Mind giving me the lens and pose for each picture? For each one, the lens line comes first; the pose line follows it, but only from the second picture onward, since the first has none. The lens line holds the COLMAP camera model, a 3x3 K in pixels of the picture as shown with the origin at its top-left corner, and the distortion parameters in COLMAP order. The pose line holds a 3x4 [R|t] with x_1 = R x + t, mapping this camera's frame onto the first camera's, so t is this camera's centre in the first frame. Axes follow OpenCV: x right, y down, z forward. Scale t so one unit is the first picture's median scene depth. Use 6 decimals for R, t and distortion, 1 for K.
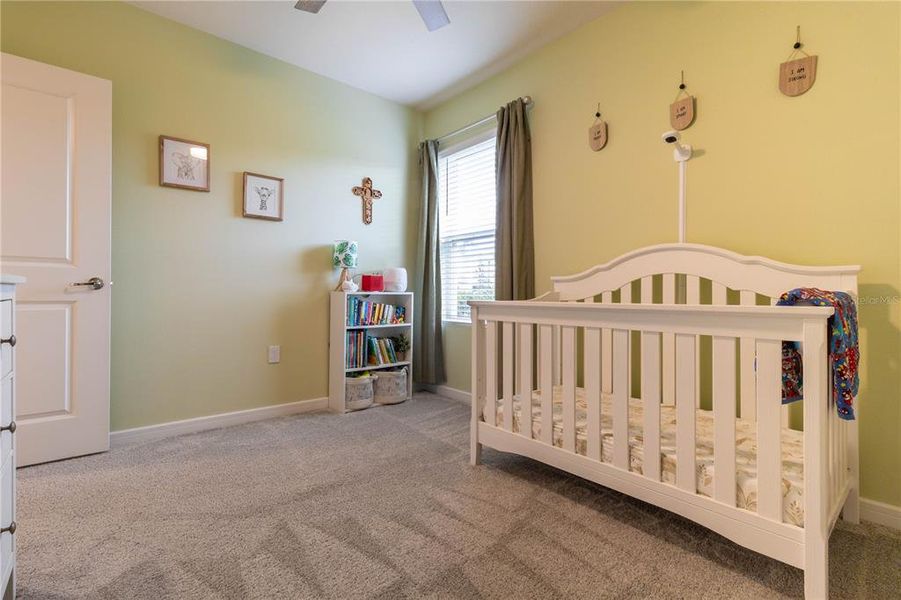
lens RADIAL K [[413.9, 0, 451.2], [0, 413.9, 291.4], [0, 0, 1]] dist [0.001098, 0.000047]
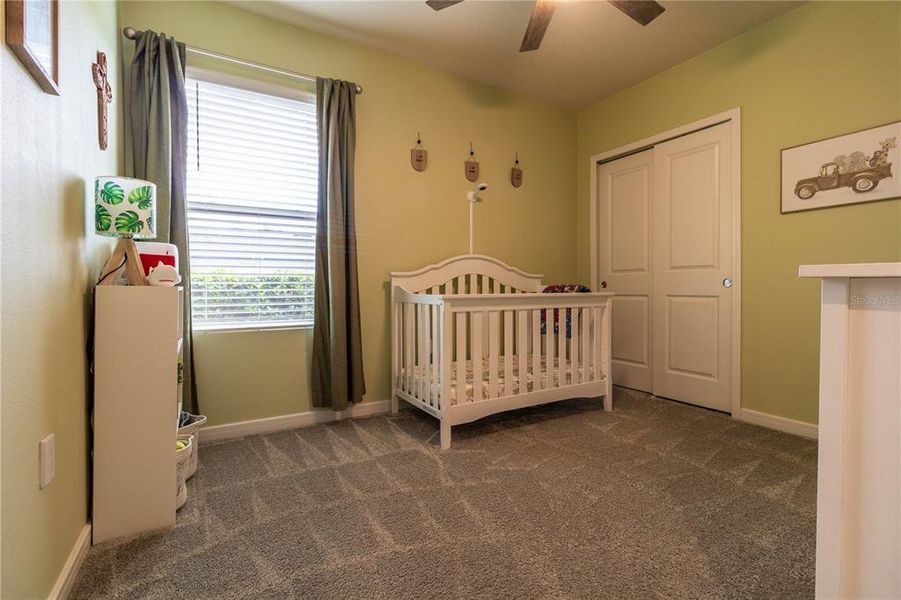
lens RADIAL K [[413.9, 0, 451.2], [0, 413.9, 291.4], [0, 0, 1]] dist [0.001098, 0.000047]
pose [[0.173800, -0.015436, 0.984660, -0.995839], [-0.007654, 0.999826, 0.017025, -0.004213], [-0.984751, -0.010496, 0.173652, 0.815884]]
